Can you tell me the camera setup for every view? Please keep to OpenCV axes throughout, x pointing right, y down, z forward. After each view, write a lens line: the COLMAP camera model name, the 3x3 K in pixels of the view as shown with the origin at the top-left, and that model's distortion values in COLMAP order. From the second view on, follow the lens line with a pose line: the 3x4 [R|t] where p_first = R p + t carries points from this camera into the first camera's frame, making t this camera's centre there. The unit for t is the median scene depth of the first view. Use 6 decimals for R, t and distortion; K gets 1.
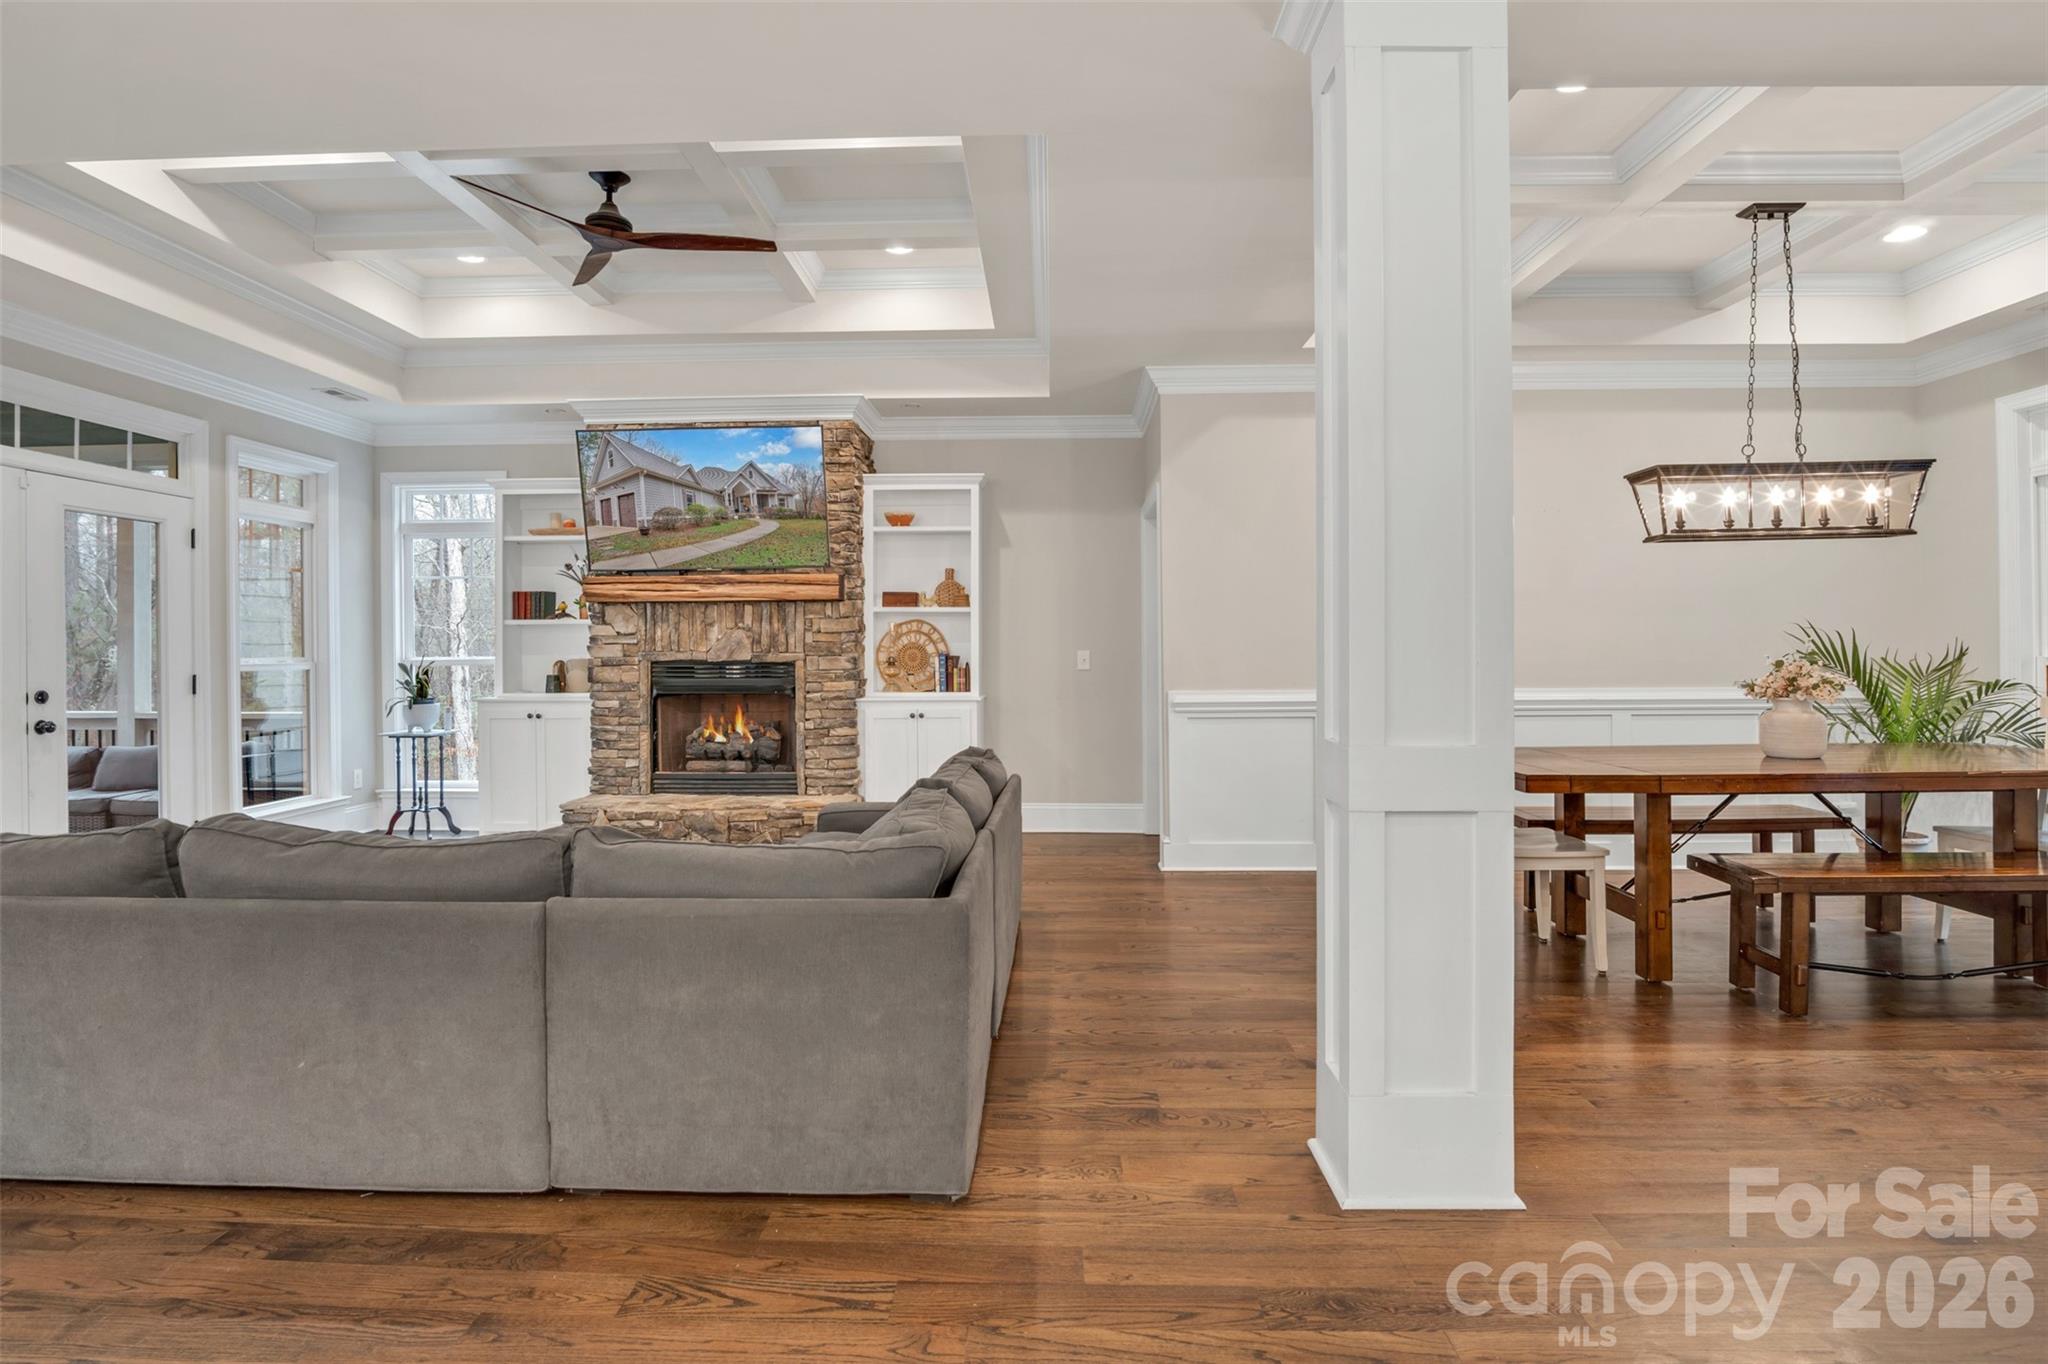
lens RADIAL K [[1012.5, 0, 1014.4], [0, 1012.5, 647.2], [0, 0, 1]] dist [-0.017512, -0.004341]
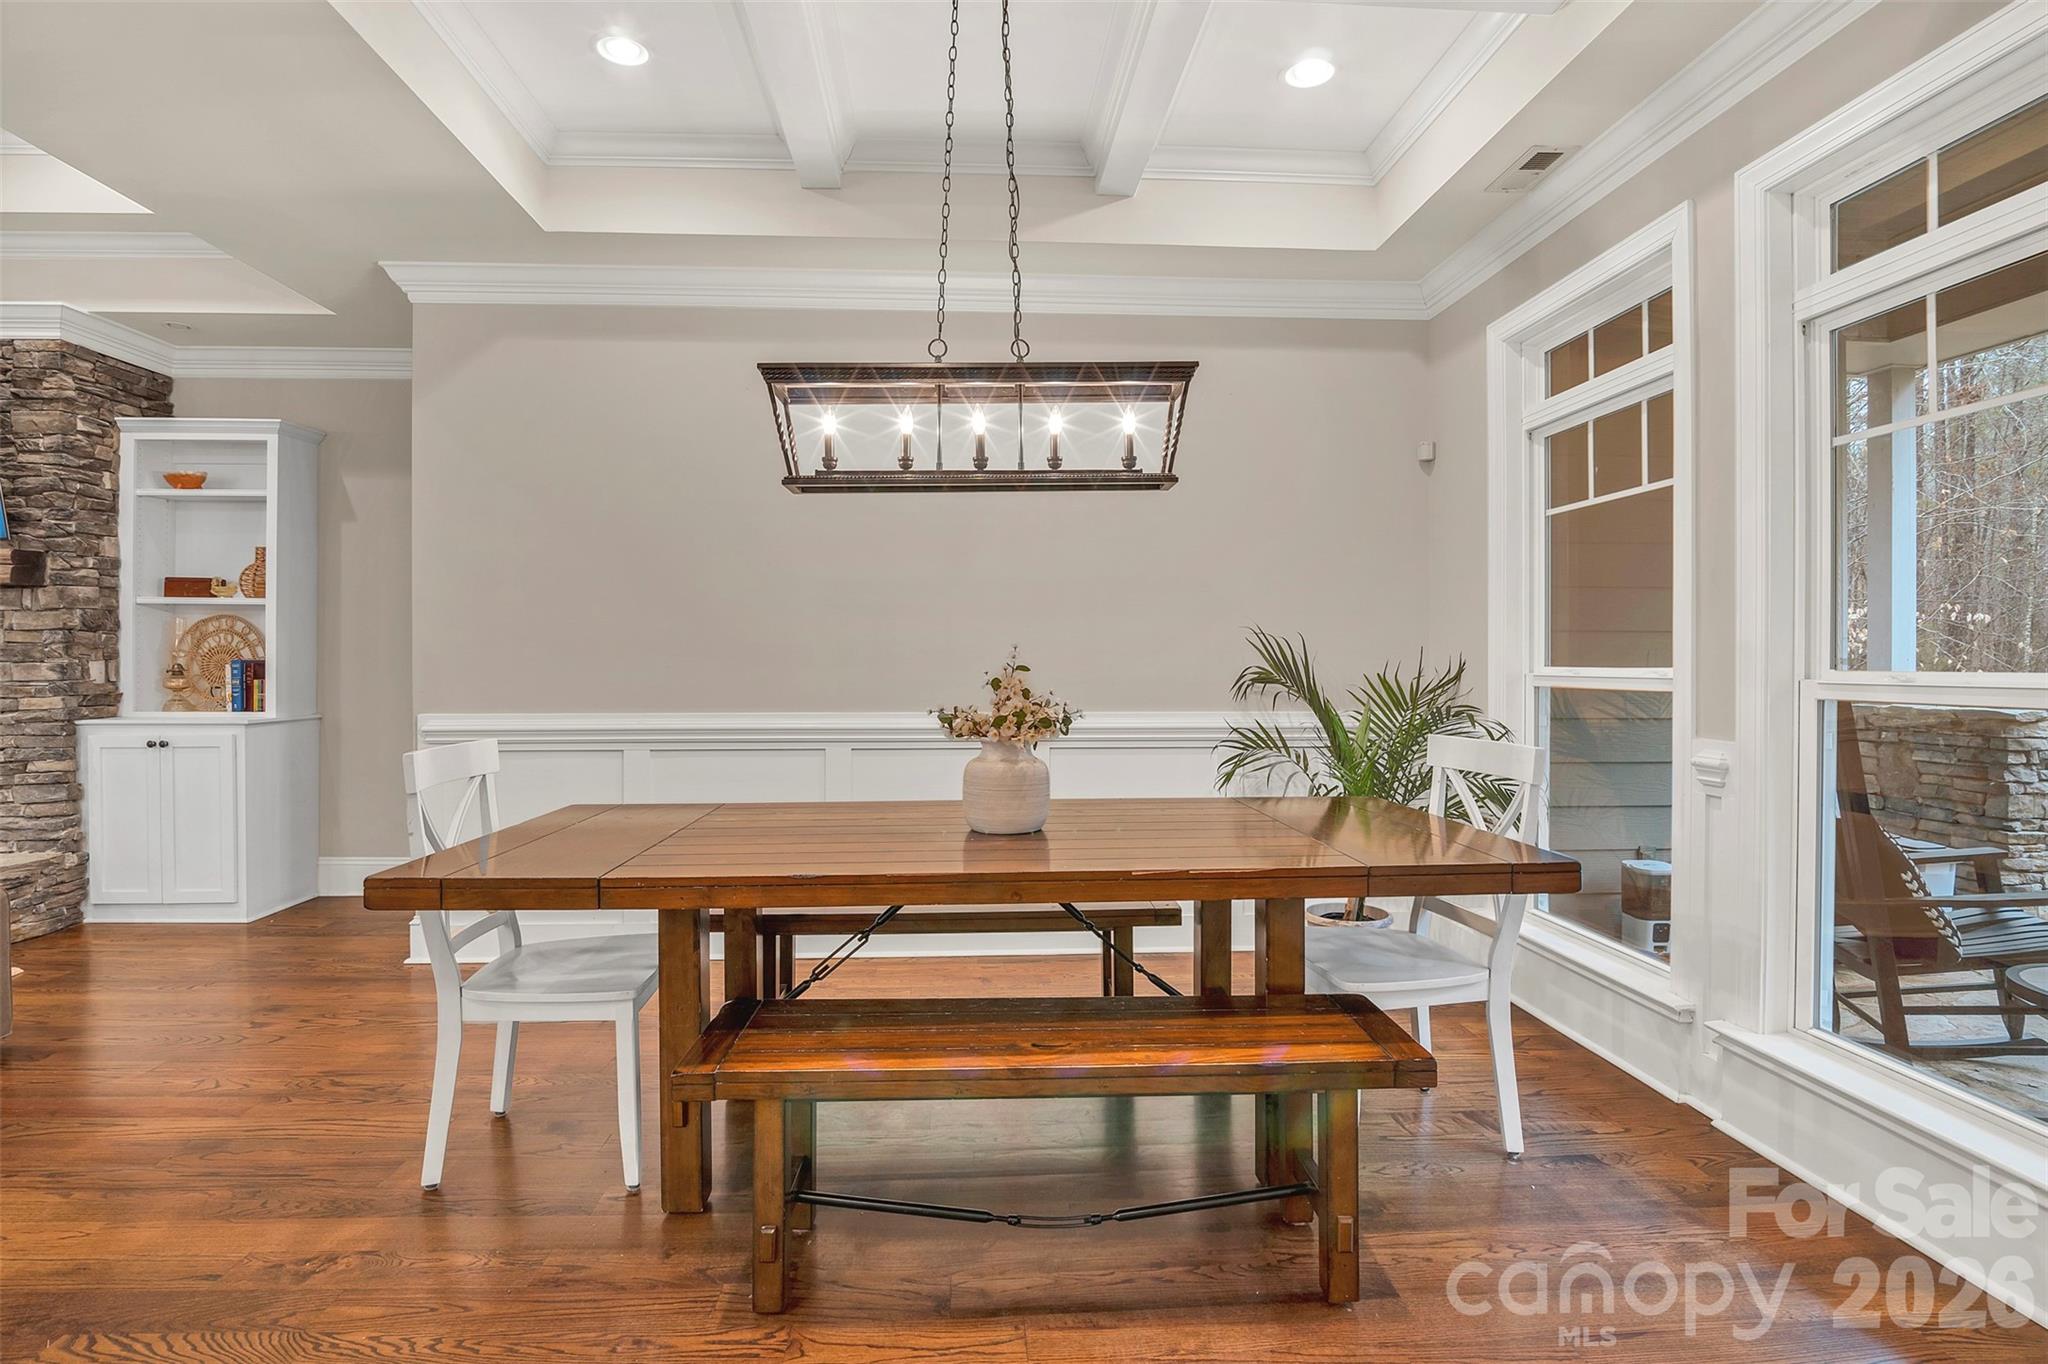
lens RADIAL K [[1012.5, 0, 1018.3], [0, 1012.5, 670.5], [0, 0, 1]] dist [-0.017512, -0.004341]
pose [[0.996123, 0.005546, 0.087801, 0.583055], [-0.006894, 0.999863, 0.015059, -0.001398], [-0.087706, -0.015606, 0.996024, 0.281486]]
